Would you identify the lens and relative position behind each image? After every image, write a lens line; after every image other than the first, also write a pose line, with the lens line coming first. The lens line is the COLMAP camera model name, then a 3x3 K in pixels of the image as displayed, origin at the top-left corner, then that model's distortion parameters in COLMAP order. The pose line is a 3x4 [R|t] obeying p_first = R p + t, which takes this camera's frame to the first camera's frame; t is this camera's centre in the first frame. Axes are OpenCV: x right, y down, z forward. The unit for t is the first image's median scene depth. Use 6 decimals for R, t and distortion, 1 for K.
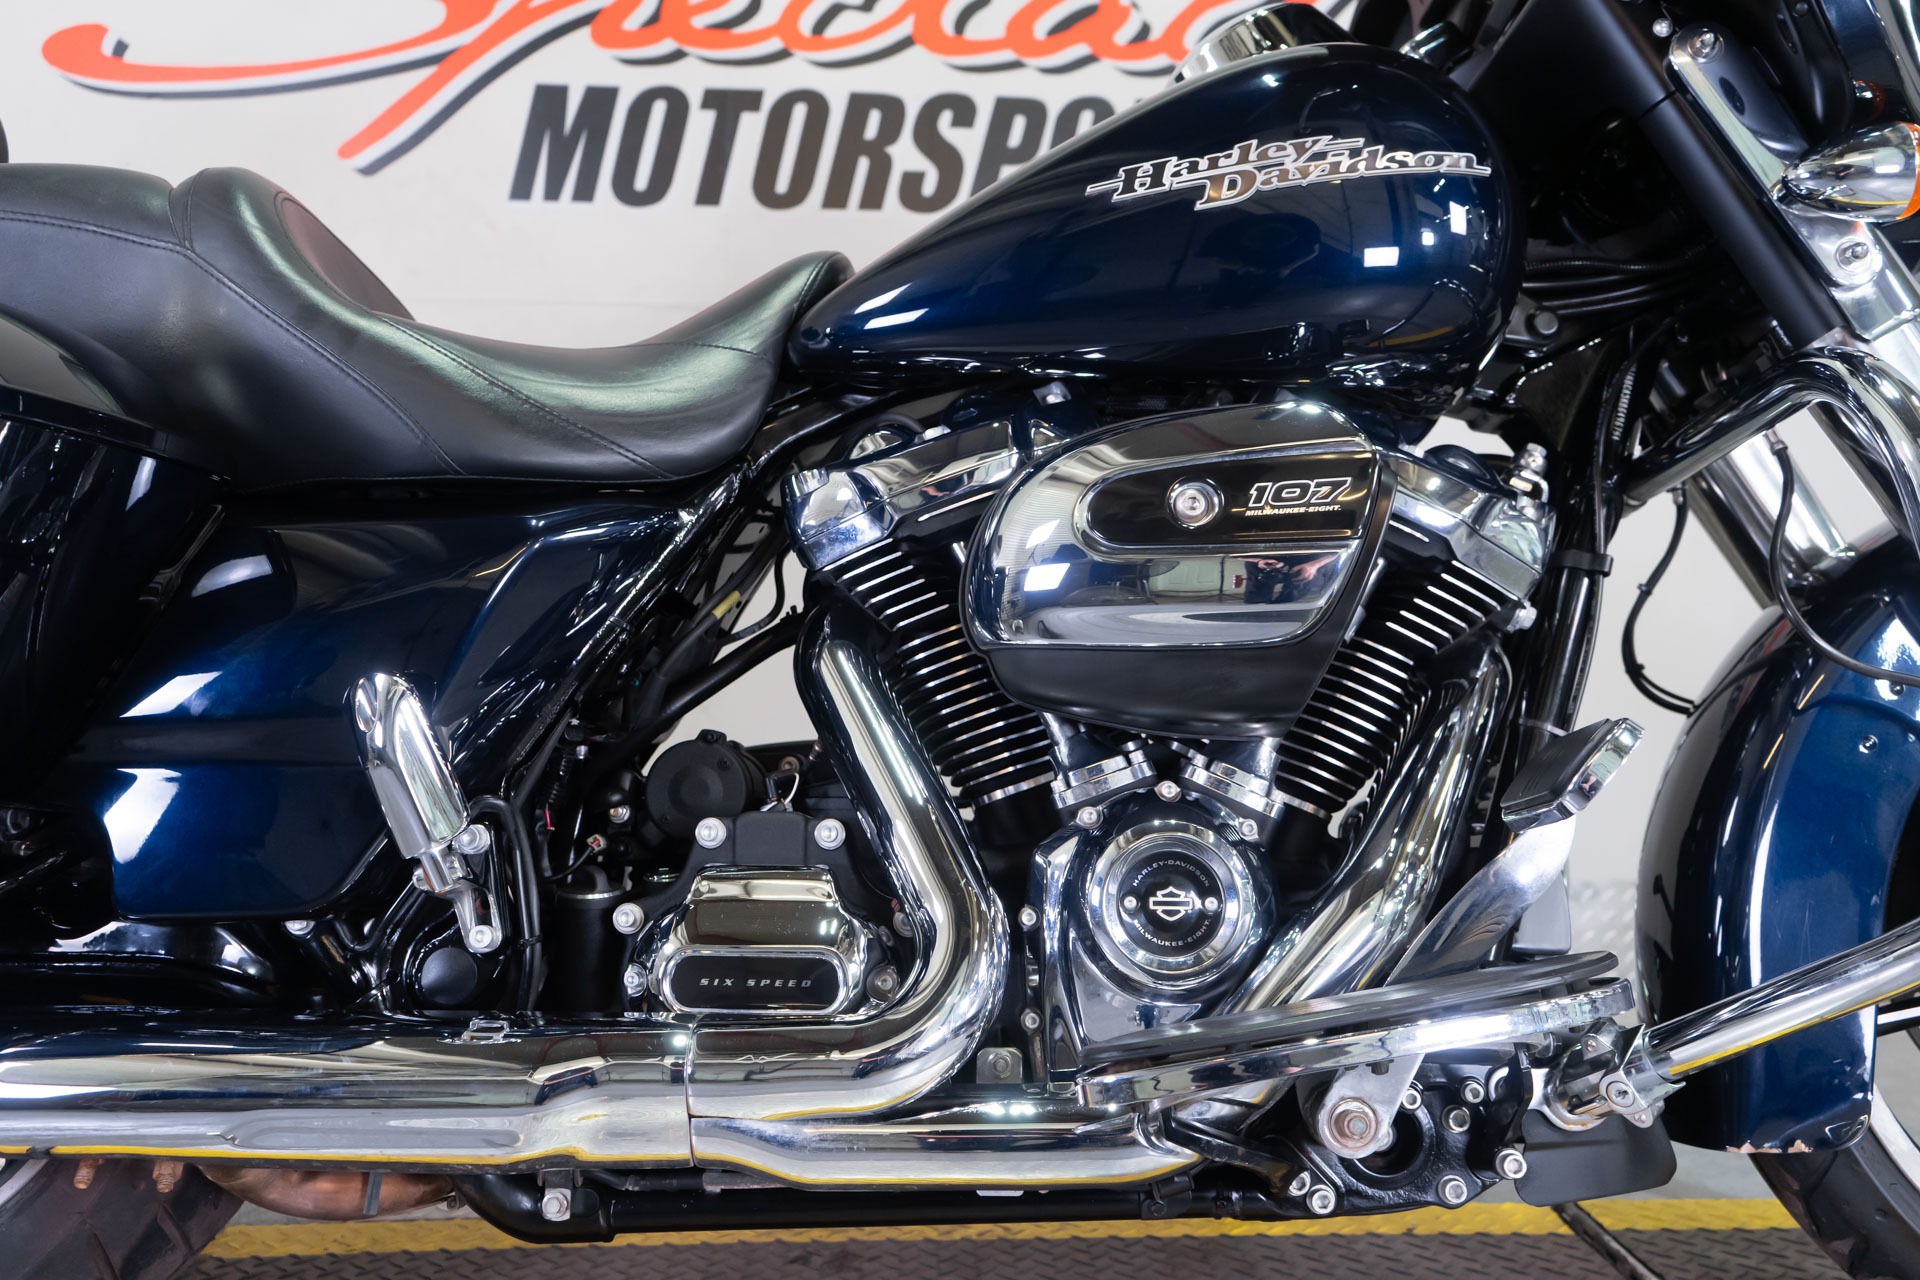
lens RADIAL K [[1663.3, 0, 917.3], [0, 1663.3, 638.5], [0, 0, 1]] dist [0.012651, 0.002789]
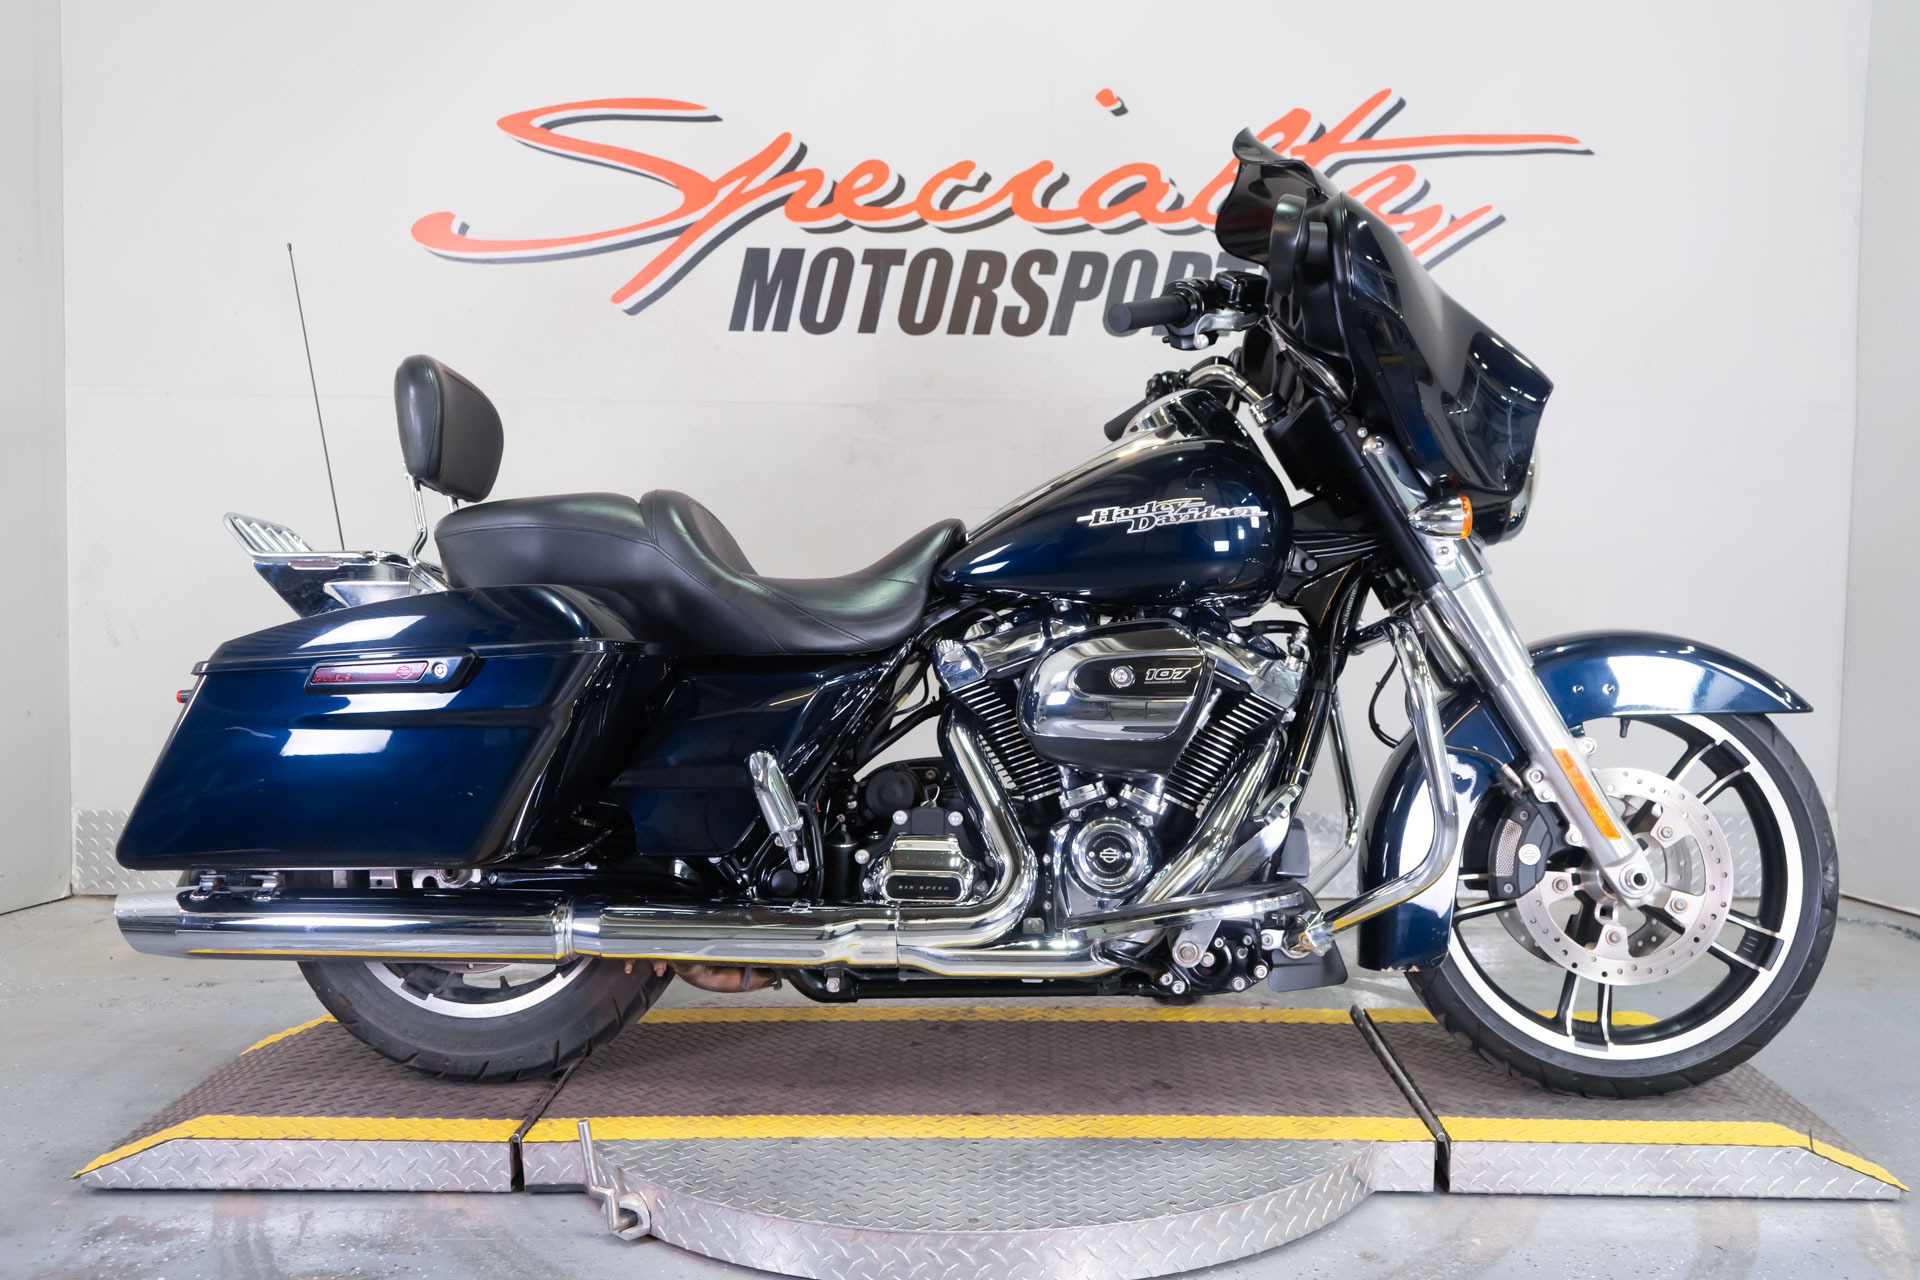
lens RADIAL K [[1779.2, 0, 960.0], [0, 1779.2, 640.0], [0, 0, 1]] dist [0.001405, 0.004989]
pose [[0.998956, 0.004333, -0.045483, 0.055923], [-0.000380, 0.996246, 0.086571, -0.311332], [0.045687, -0.086463, 0.995207, -1.264356]]
